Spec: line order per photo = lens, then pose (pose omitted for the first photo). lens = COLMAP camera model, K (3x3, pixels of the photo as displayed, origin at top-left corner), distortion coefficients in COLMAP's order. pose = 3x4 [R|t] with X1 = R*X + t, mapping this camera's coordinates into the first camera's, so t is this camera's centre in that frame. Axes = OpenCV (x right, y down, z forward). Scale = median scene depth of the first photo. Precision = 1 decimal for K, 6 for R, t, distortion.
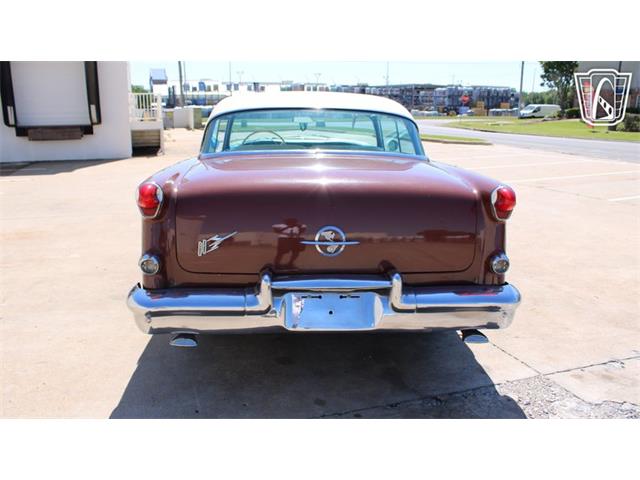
lens RADIAL K [[530.3, 0, 318.1], [0, 530.3, 235.2], [0, 0, 1]] dist [-0.156572, 0.133356]
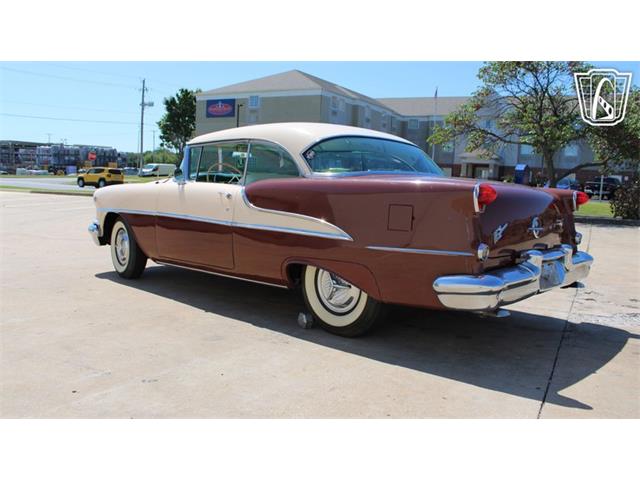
lens RADIAL K [[530.3, 0, 315.7], [0, 530.3, 240.3], [0, 0, 1]] dist [-0.156572, 0.133356]
pose [[0.740974, -0.057452, 0.669072, -0.875843], [0.126944, 0.990353, -0.055546, 0.029163], [-0.659426, 0.126093, 0.741119, 0.225752]]
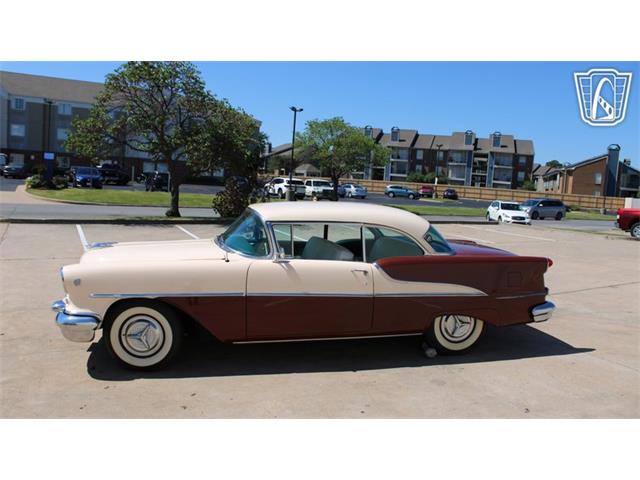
lens RADIAL K [[530.3, 0, 316.5], [0, 530.3, 237.2], [0, 0, 1]] dist [-0.156572, 0.133356]
pose [[-0.151575, -0.119942, 0.981142, -1.546952], [0.173937, 0.973885, 0.145926, -0.449552], [-0.973022, 0.192776, -0.126754, 1.423481]]
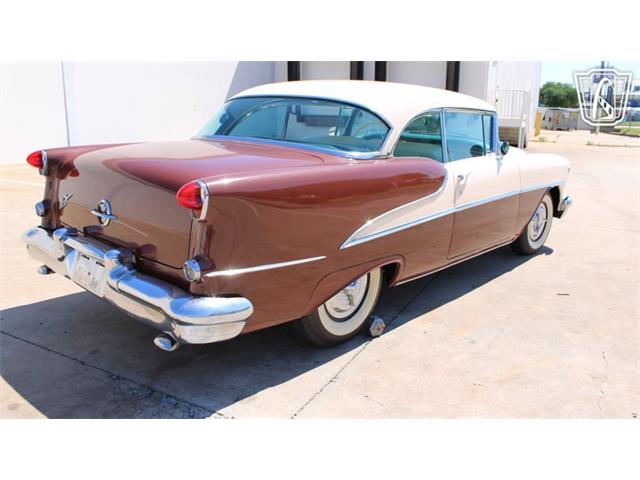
lens RADIAL K [[530.3, 0, 316.9], [0, 530.3, 238.0], [0, 0, 1]] dist [-0.156572, 0.133356]
pose [[0.699248, 0.183376, -0.690960, 0.712068], [-0.177499, 0.980809, 0.080672, -0.068277], [0.692493, 0.066235, 0.718378, 0.334641]]
